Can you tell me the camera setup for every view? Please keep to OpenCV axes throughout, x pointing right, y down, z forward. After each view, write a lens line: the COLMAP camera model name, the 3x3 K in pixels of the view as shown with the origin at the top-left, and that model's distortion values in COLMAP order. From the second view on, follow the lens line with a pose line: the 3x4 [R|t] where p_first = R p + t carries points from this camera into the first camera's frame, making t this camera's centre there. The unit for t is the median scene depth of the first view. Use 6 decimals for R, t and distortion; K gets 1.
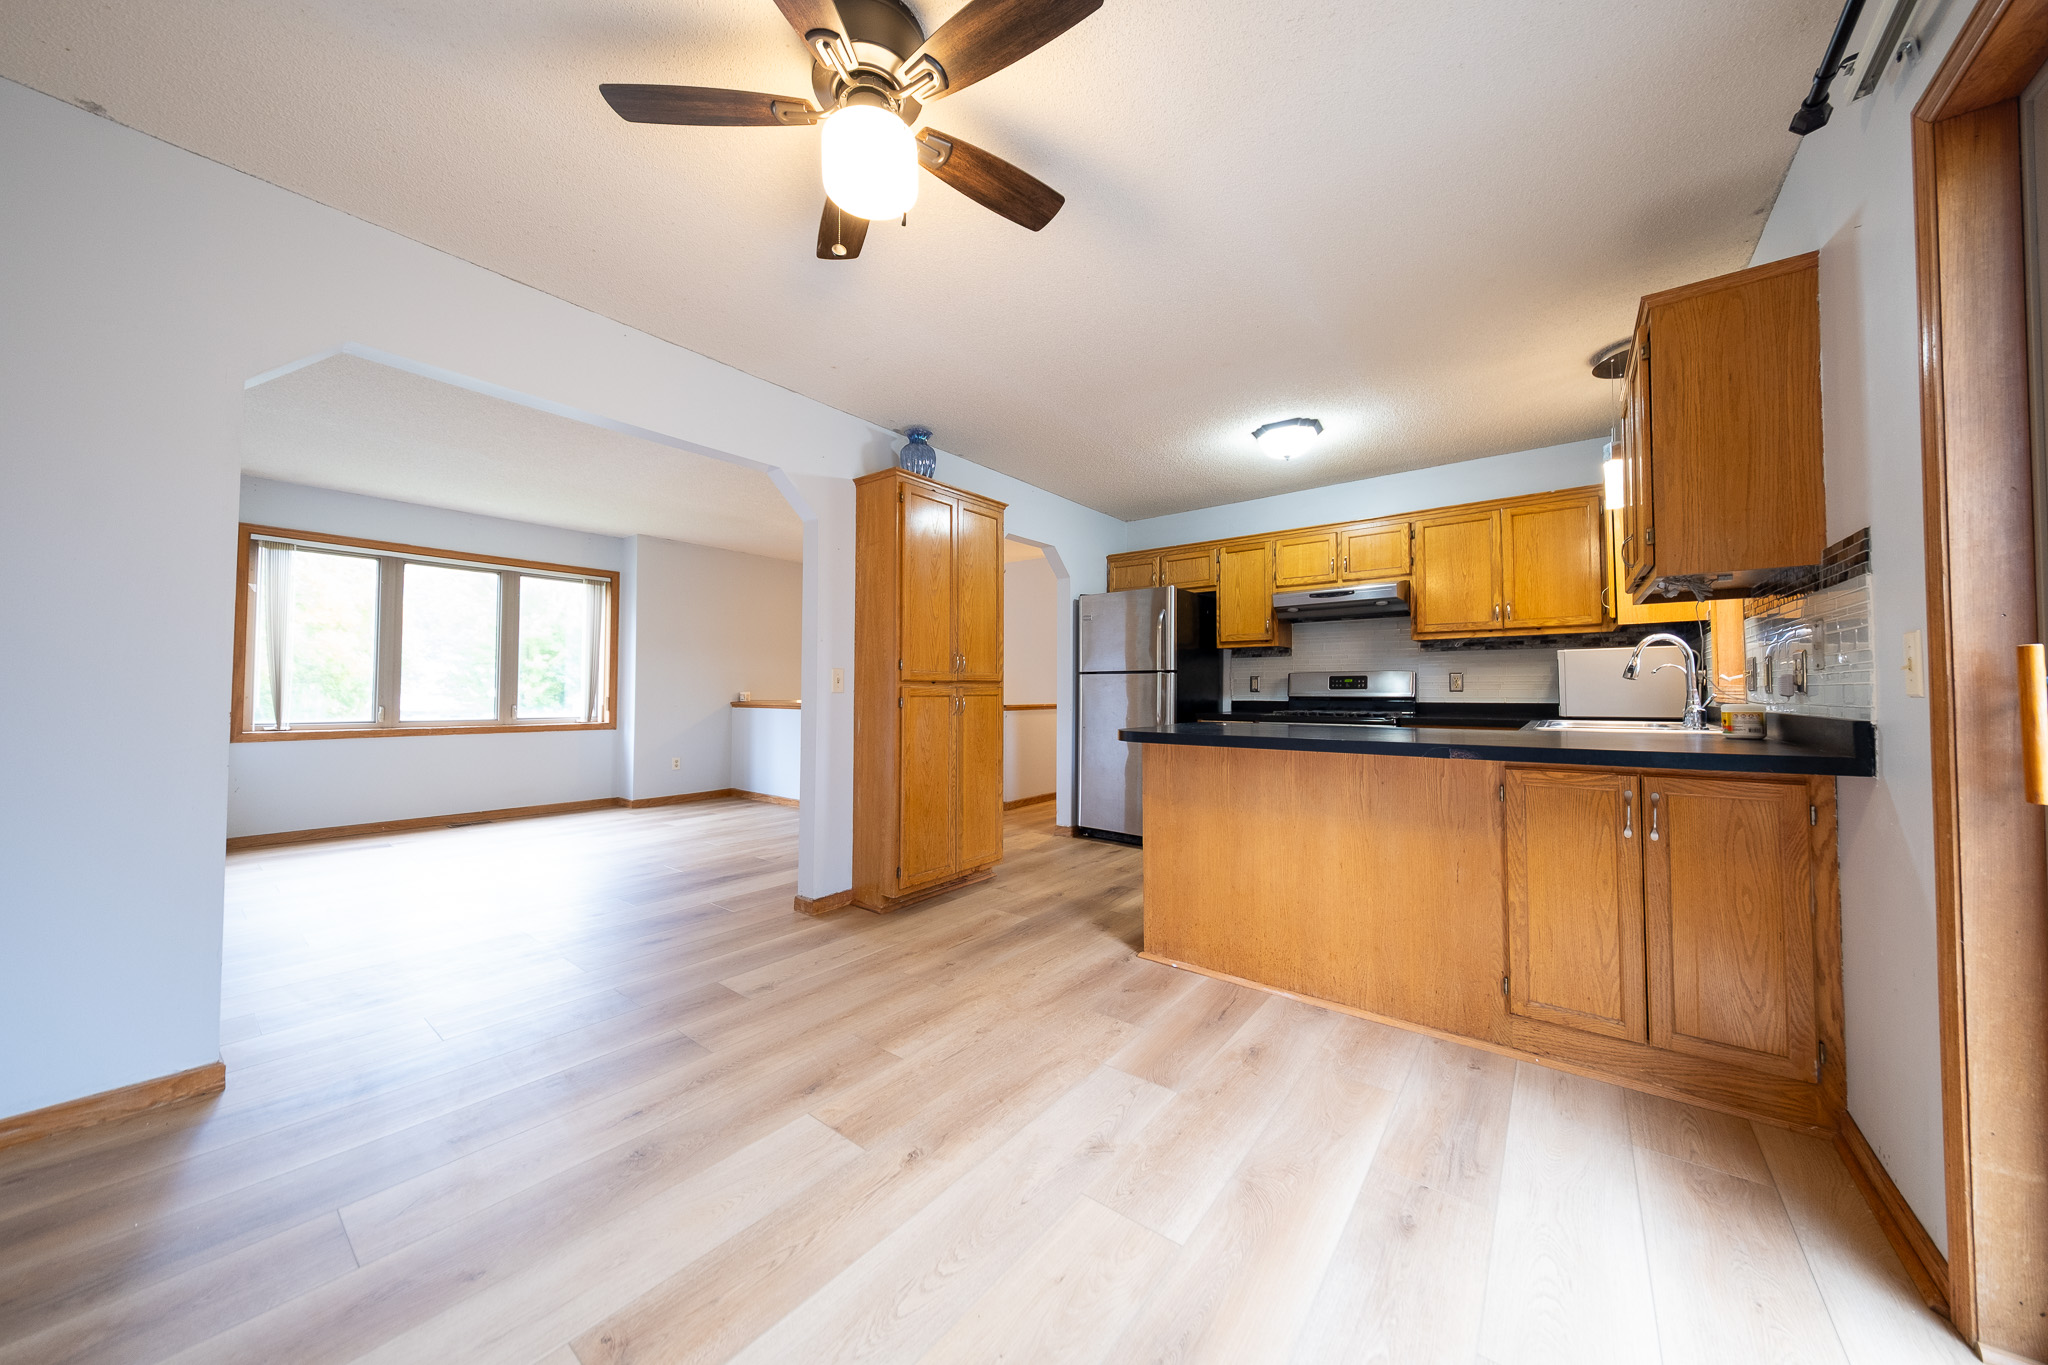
lens RADIAL K [[691.6, 0, 1024.0], [0, 691.6, 682.5], [0, 0, 1]] dist [-0.000509, -0.000099]
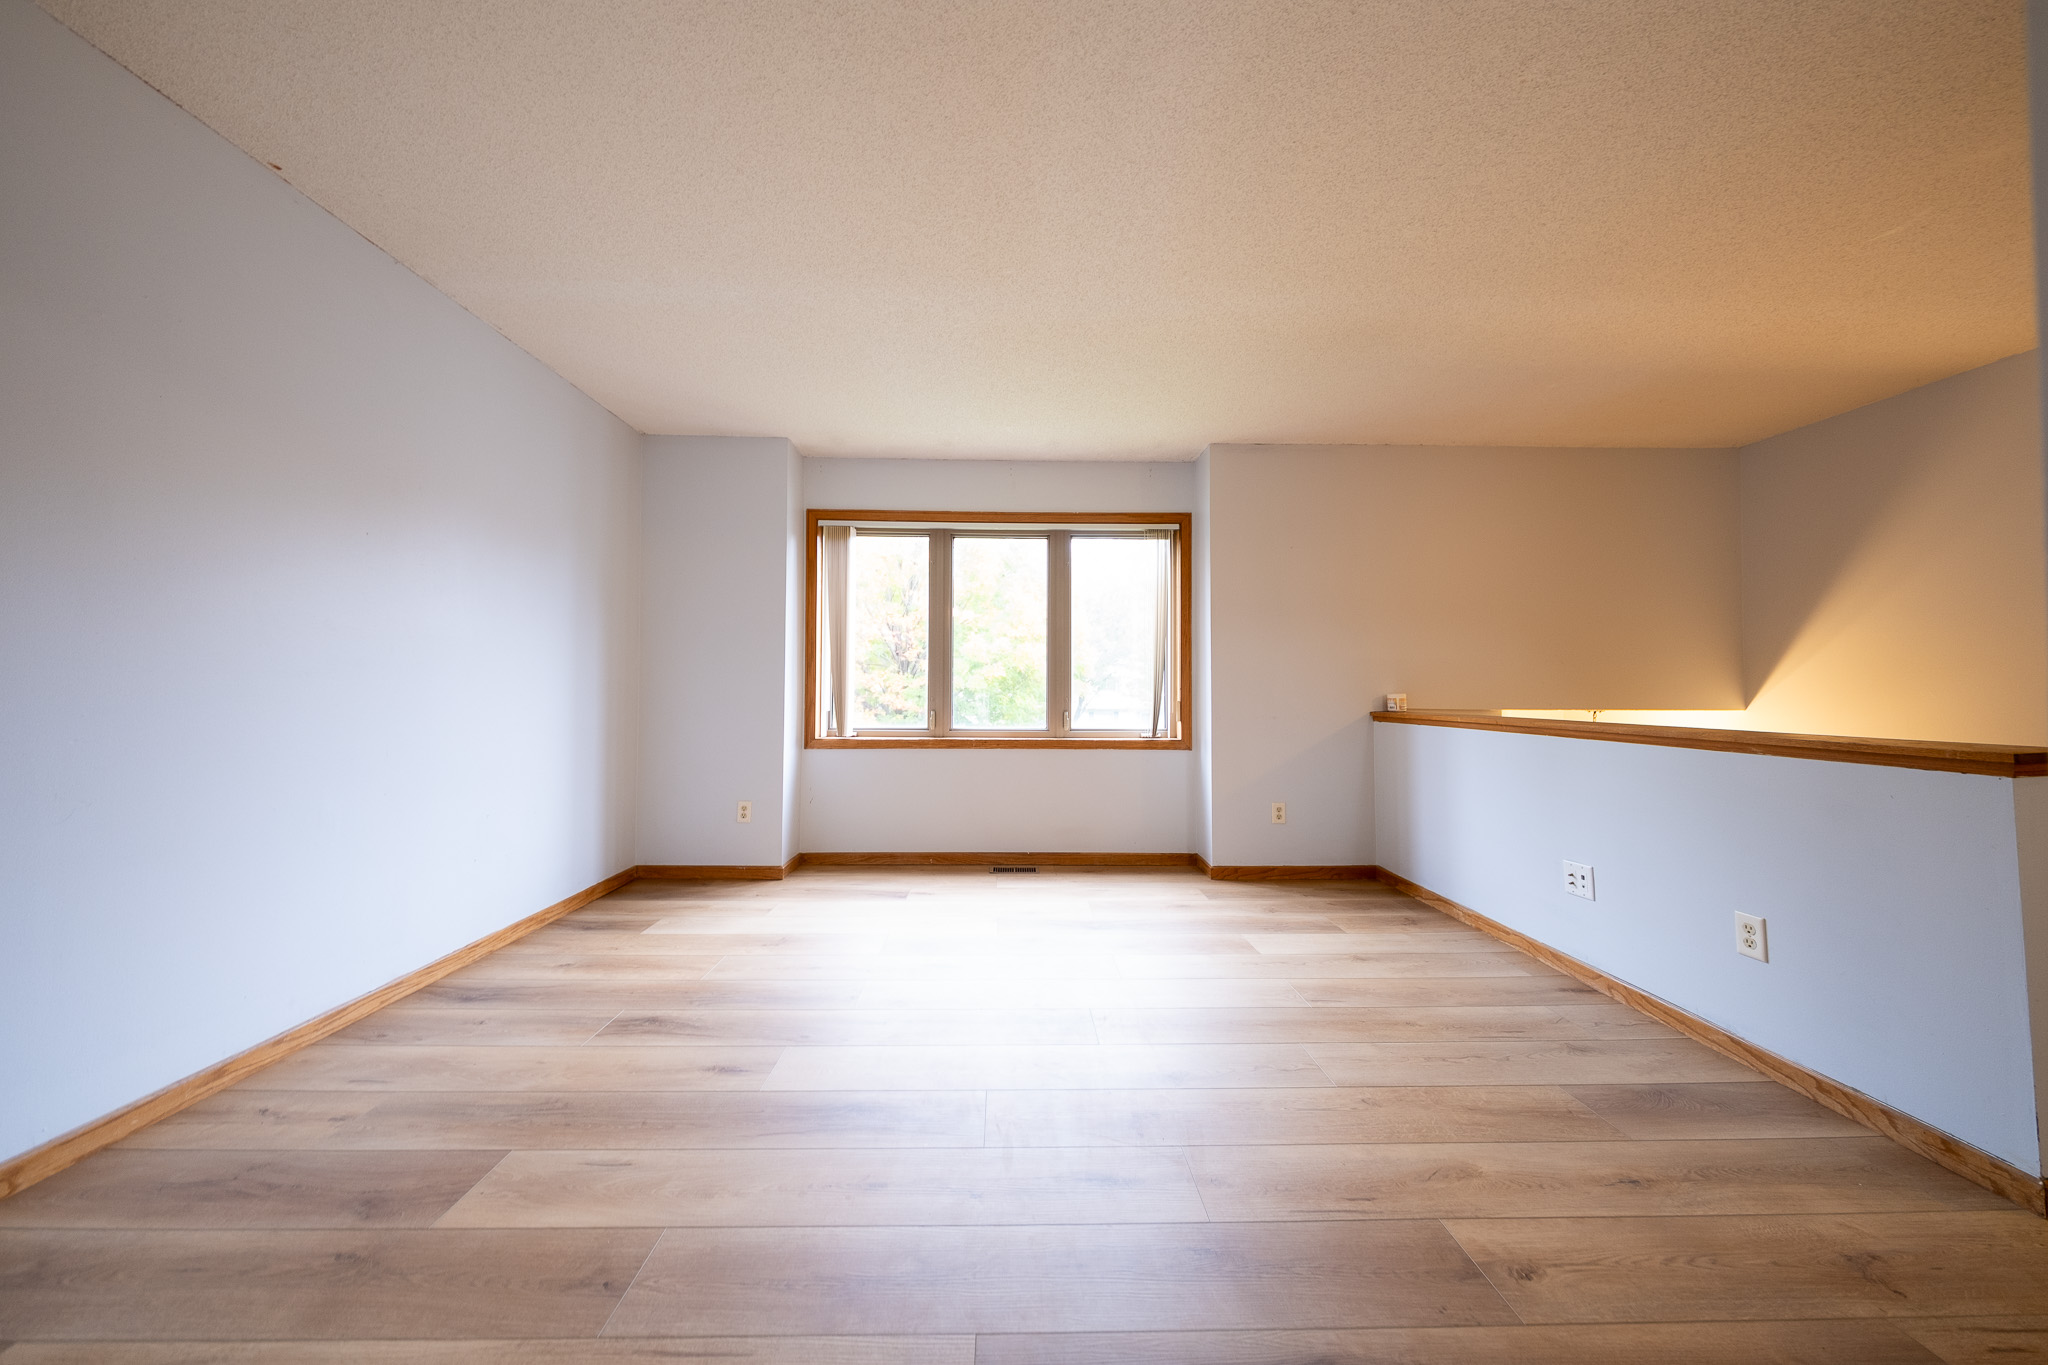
lens RADIAL K [[698.5, 0, 1019.4], [0, 698.5, 676.4], [0, 0, 1]] dist [0.027161, -0.006303]
pose [[0.629769, -0.020362, -0.776515, -0.204676], [0.010386, 0.999788, -0.017793, 0.008528], [0.776713, 0.003140, 0.629847, 0.538146]]
